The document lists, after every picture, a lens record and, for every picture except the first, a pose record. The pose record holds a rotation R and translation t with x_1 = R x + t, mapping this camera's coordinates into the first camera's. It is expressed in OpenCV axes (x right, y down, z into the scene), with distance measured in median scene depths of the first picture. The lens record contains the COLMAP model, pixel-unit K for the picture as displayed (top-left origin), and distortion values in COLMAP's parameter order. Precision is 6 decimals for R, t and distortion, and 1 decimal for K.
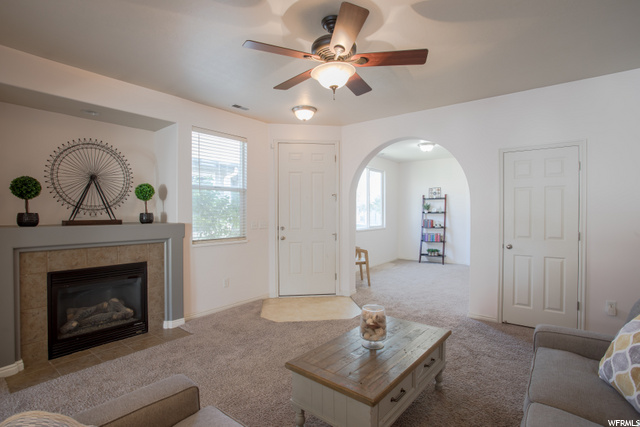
lens RADIAL K [[320.1, 0, 320.0], [0, 320.1, 213.5], [0, 0, 1]] dist [-0.063631, 0.030449]
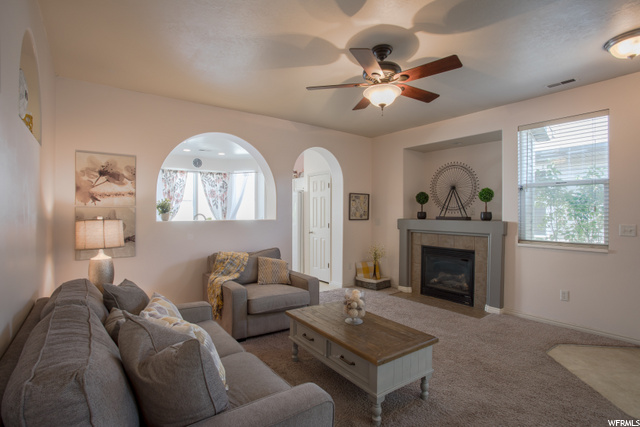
lens RADIAL K [[320.1, 0, 320.0], [0, 320.1, 213.5], [0, 0, 1]] dist [-0.063631, 0.030449]
pose [[-0.271293, 0.005827, -0.962479, 0.869082], [-0.004755, 0.999961, 0.007394, -0.002395], [0.962485, 0.006583, -0.271255, 0.780571]]
